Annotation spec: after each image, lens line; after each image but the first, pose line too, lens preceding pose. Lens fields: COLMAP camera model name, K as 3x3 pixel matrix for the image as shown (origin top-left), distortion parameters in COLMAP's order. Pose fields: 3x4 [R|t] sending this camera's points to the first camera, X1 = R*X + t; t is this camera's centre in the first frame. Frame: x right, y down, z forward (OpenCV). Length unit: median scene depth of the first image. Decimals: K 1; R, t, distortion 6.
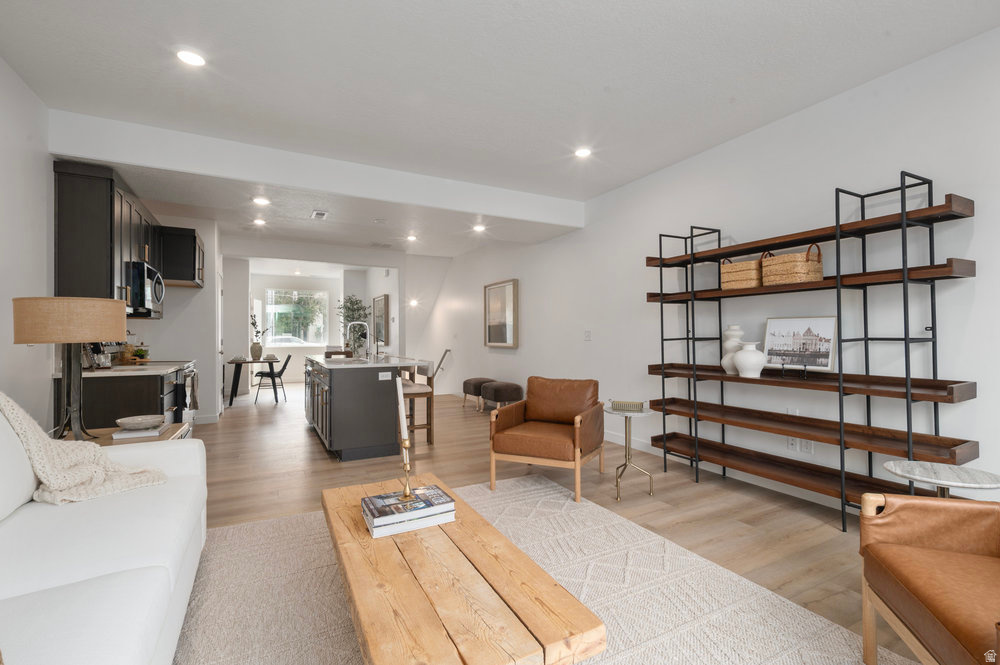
lens RADIAL K [[444.7, 0, 504.3], [0, 444.7, 329.9], [0, 0, 1]] dist [-0.000078, 0.014378]
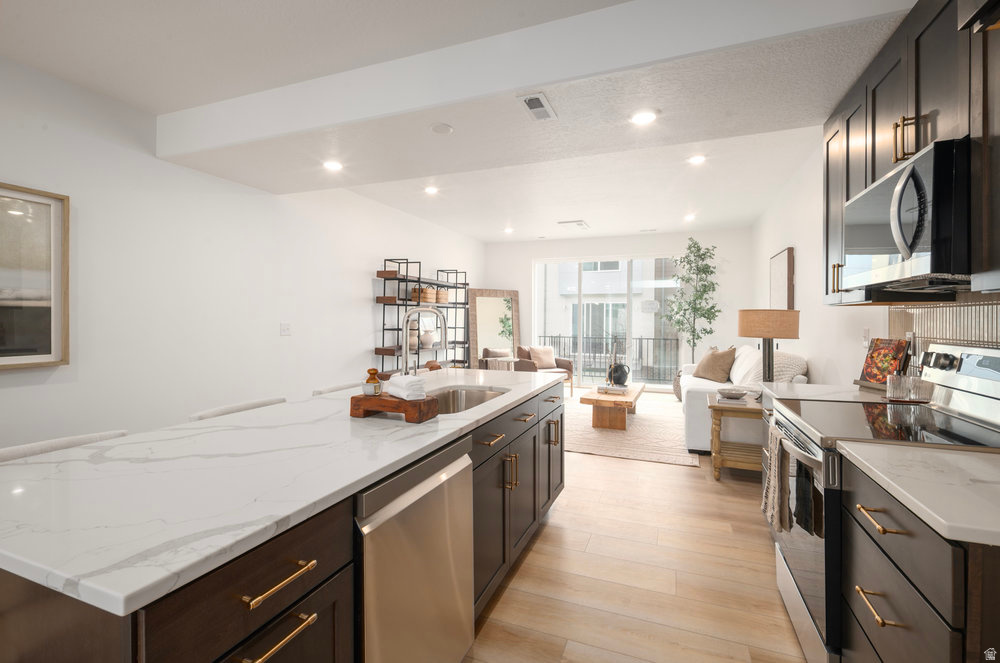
lens RADIAL K [[444.7, 0, 504.3], [0, 444.7, 328.9], [0, 0, 1]] dist [-0.000078, 0.014378]
pose [[-0.643085, -0.006022, 0.765771, -1.259438], [-0.011440, 0.999933, -0.001744, 0.022340], [-0.765709, -0.009882, -0.643111, 2.181058]]
